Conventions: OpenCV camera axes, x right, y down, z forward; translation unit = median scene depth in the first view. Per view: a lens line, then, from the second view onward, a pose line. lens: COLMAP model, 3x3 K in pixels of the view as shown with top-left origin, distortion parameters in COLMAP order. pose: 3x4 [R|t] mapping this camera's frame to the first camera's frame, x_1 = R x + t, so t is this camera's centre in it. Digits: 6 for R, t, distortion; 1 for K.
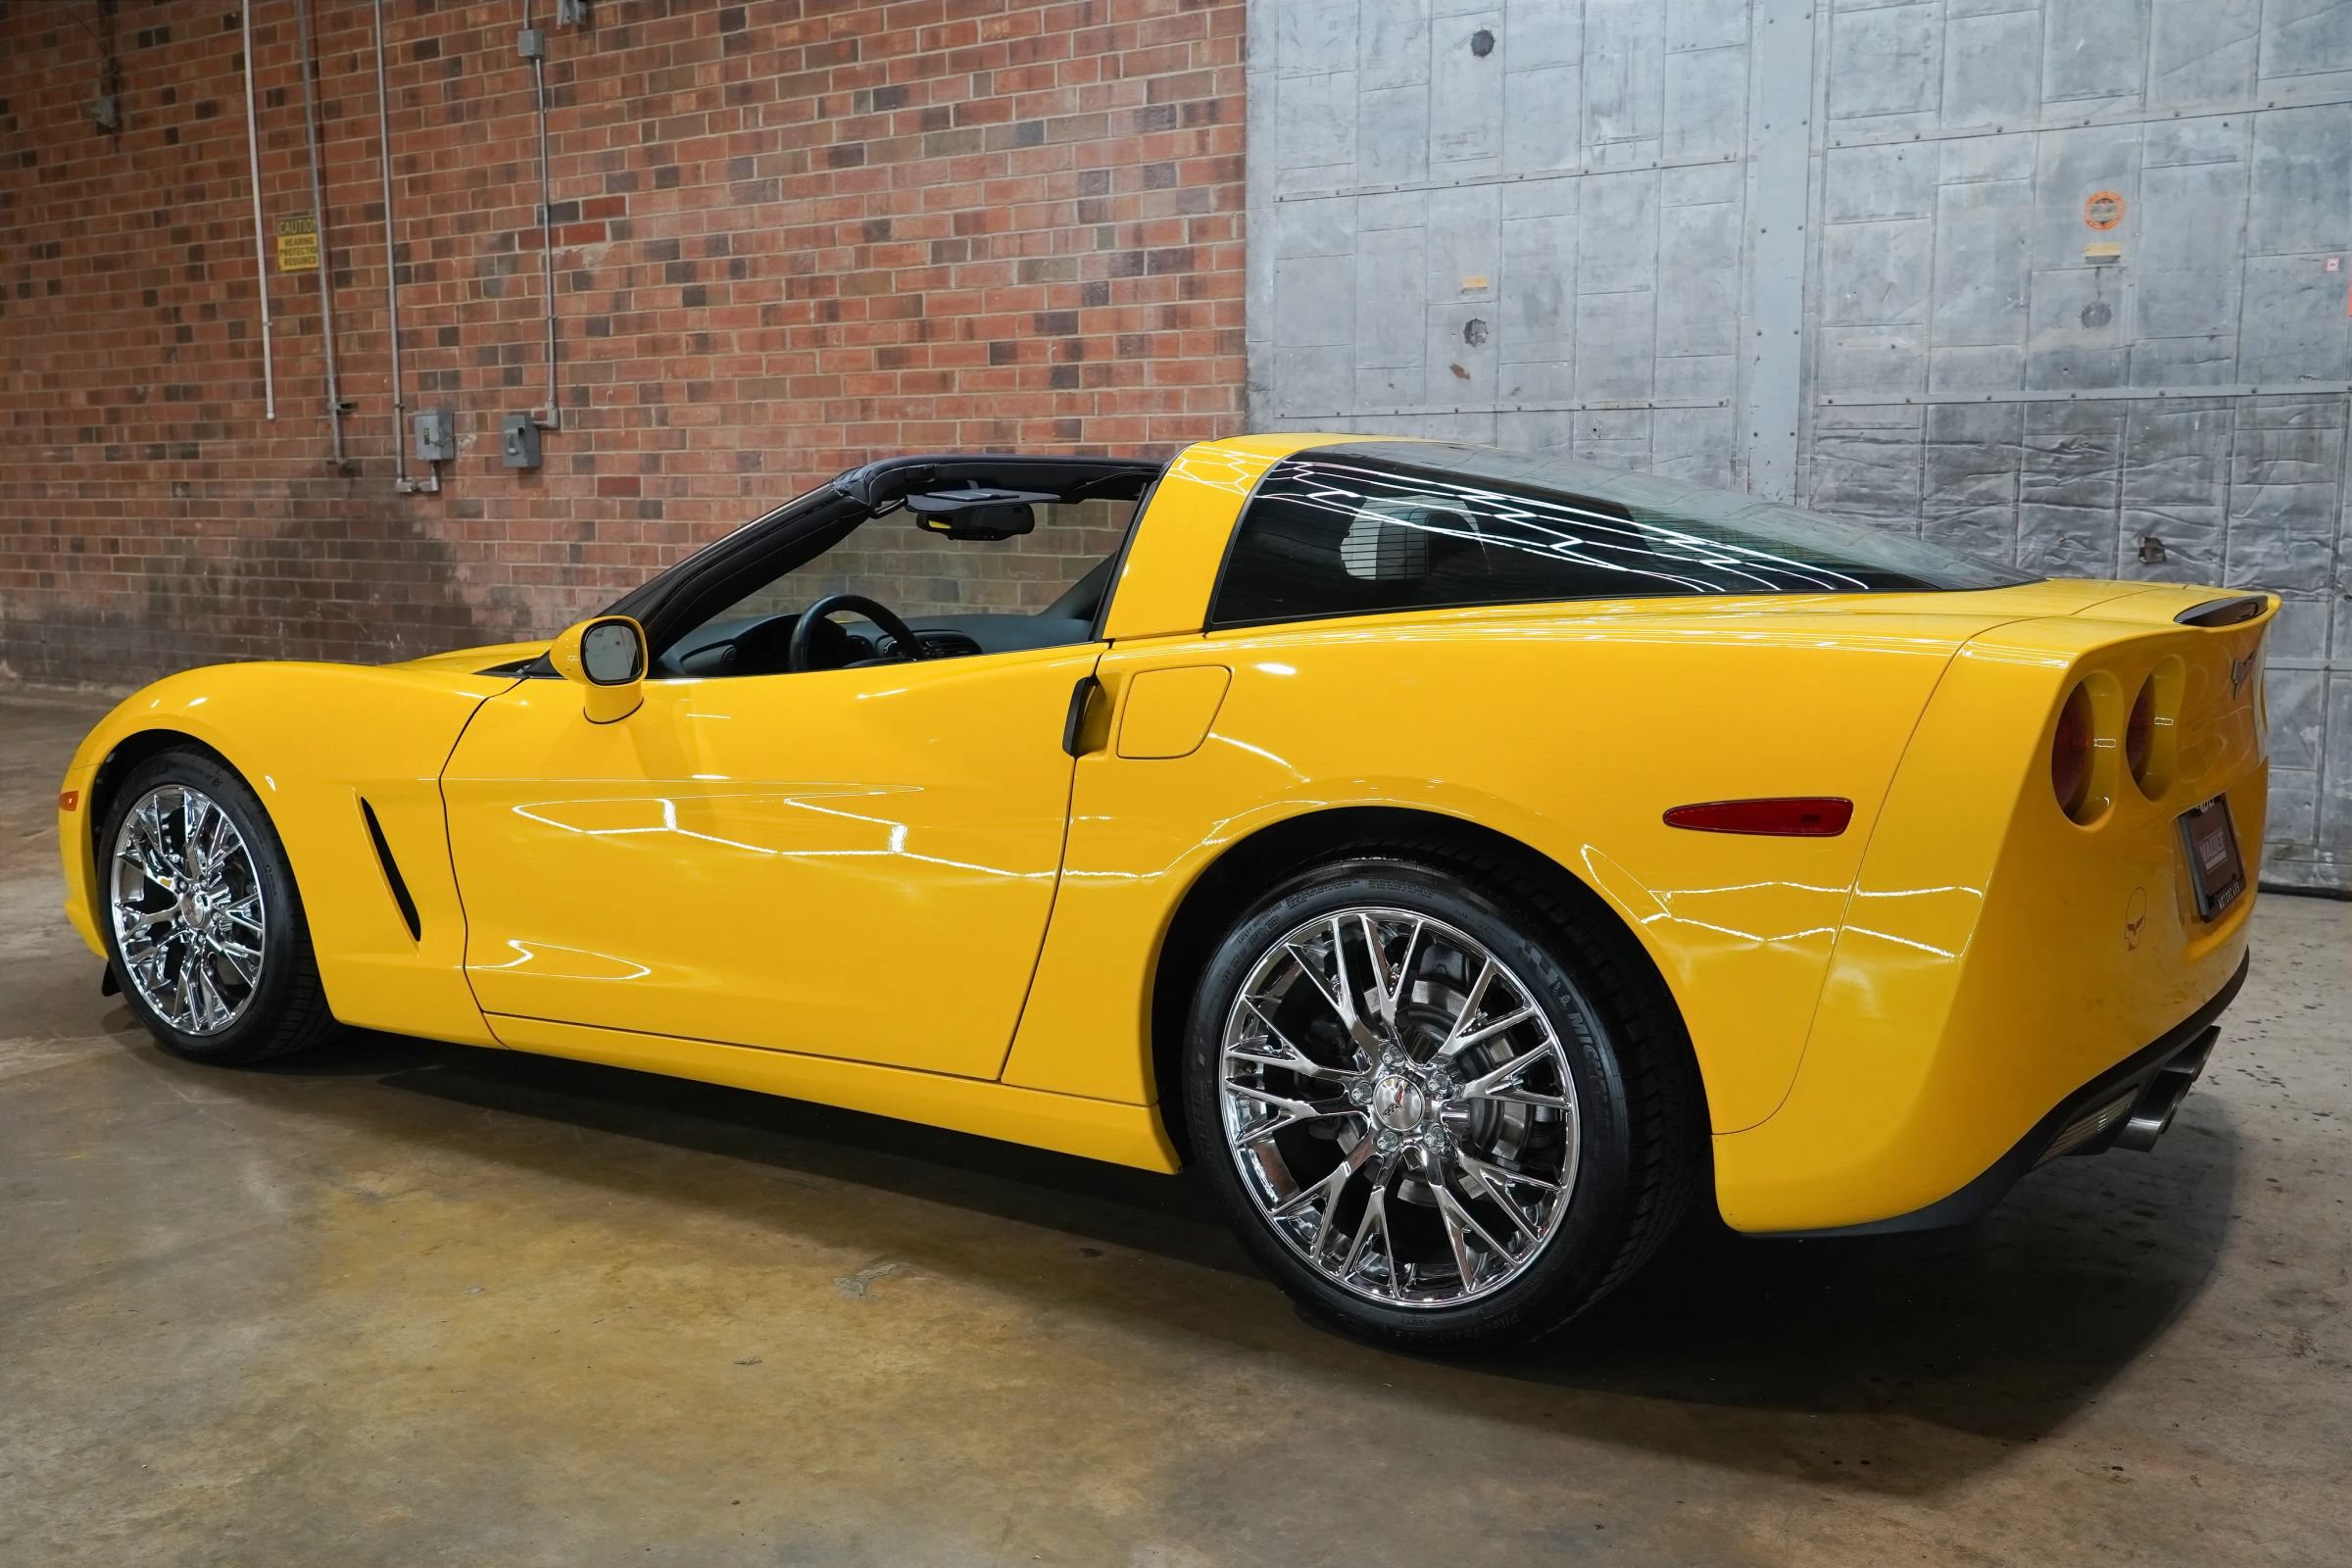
lens RADIAL K [[2139.3, 0, 1156.1], [0, 2139.3, 784.9], [0, 0, 1]] dist [0.033816, -0.014449]
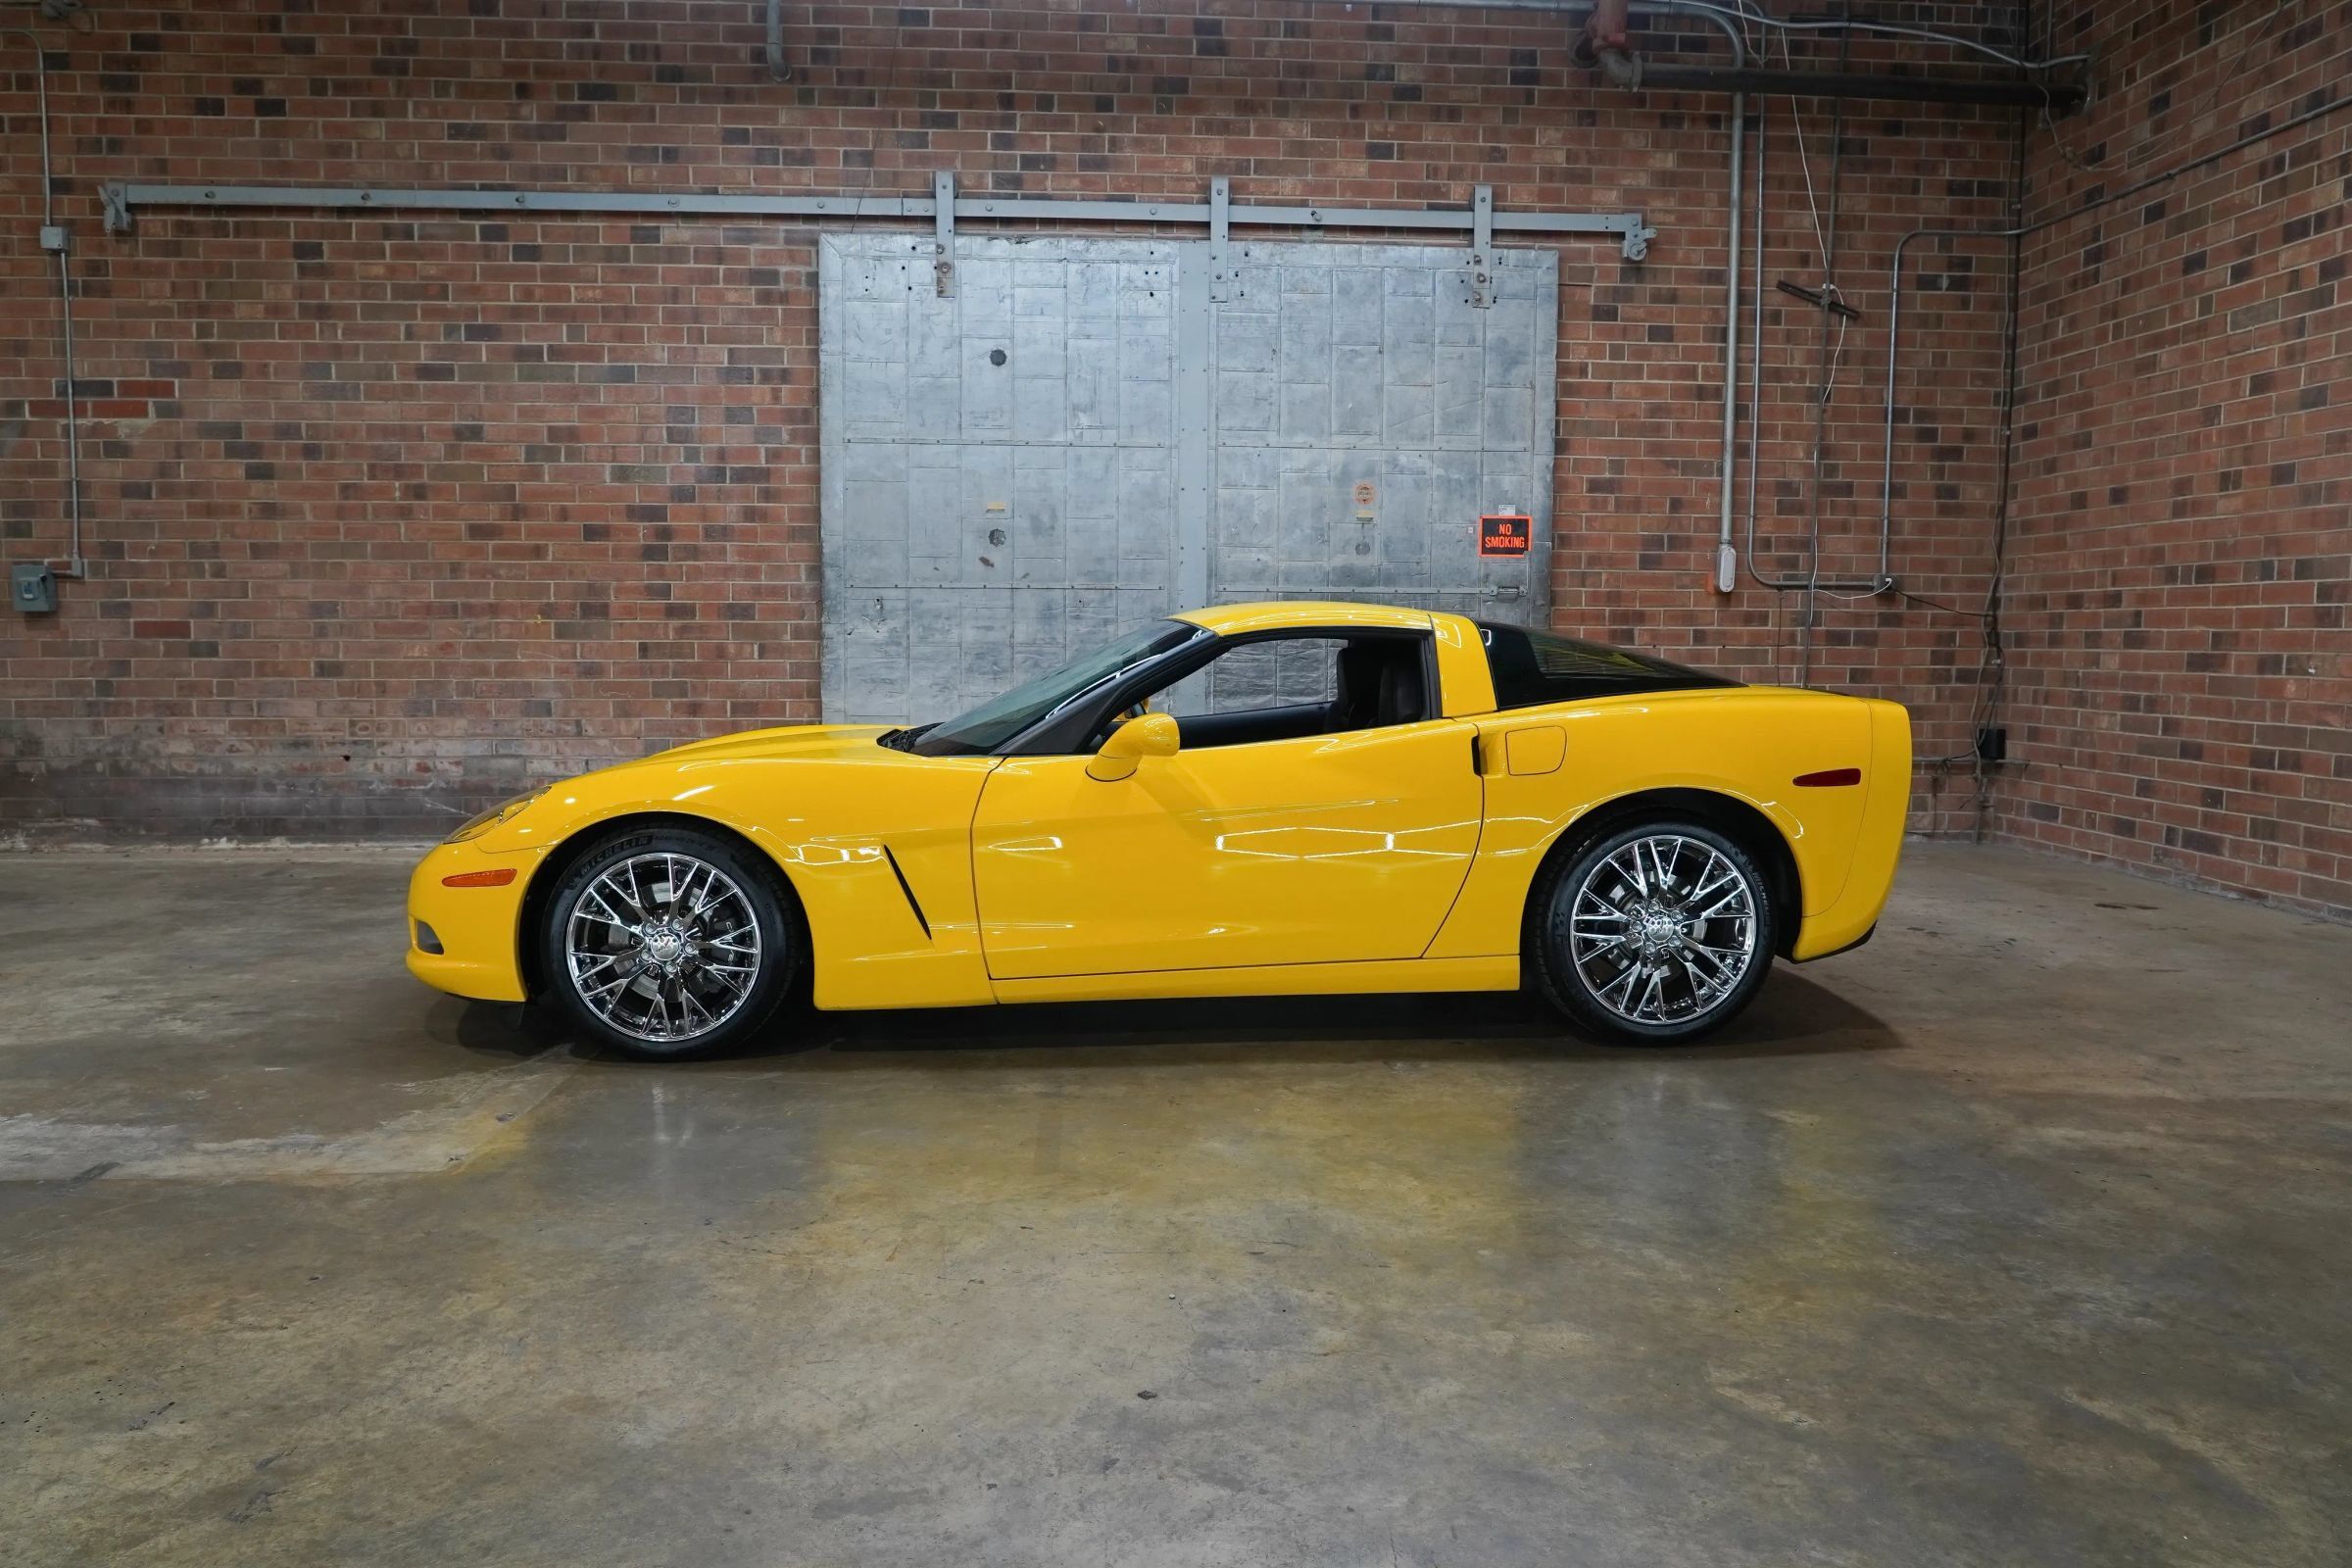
lens RADIAL K [[1593.2, 0, 1150.2], [0, 1593.2, 787.9], [0, 0, 1]] dist [-0.018754, 0.008119]
pose [[0.792427, -0.050515, 0.607871, -0.444380], [0.076022, 0.996974, -0.016254, -0.000986], [-0.605211, 0.059092, 0.793869, 0.017398]]
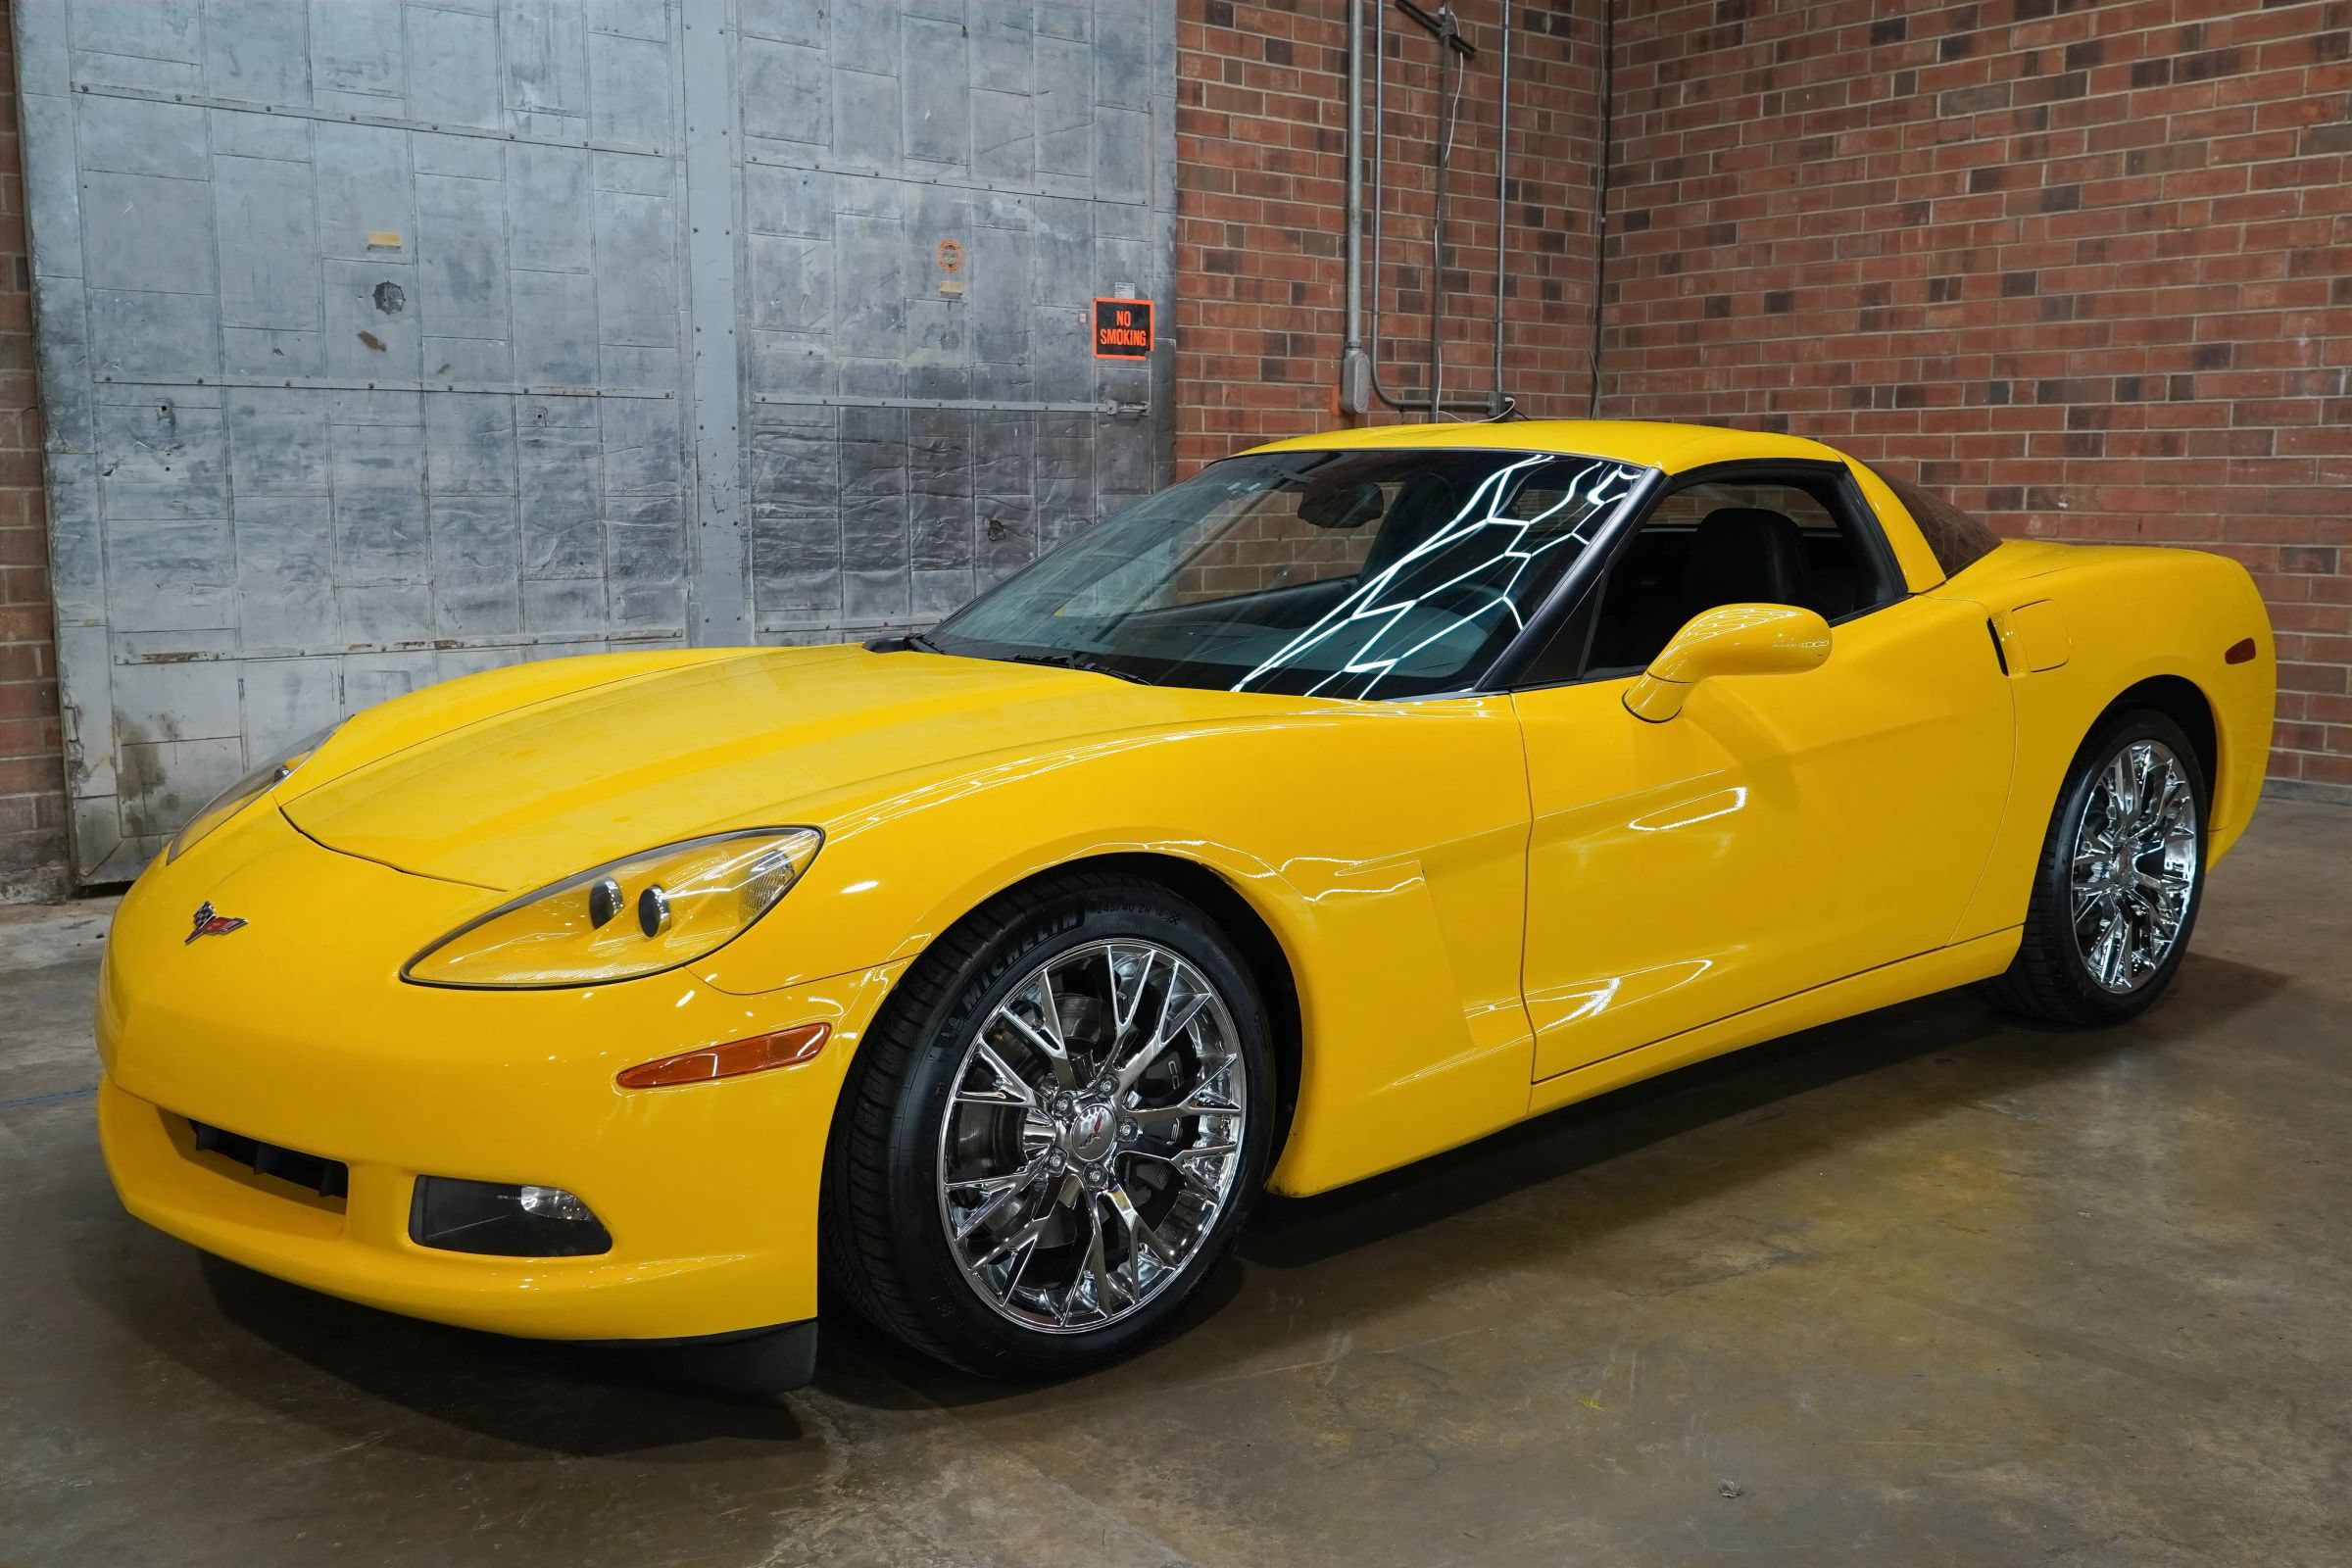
lens RADIAL K [[2139.3, 0, 1156.1], [0, 2139.3, 784.9], [0, 0, 1]] dist [0.033816, -0.014449]
pose [[0.280230, -0.133928, 0.950544, -0.571888], [0.131405, 0.986250, 0.100219, -0.058613], [-0.950896, 0.096822, 0.293976, 0.434724]]
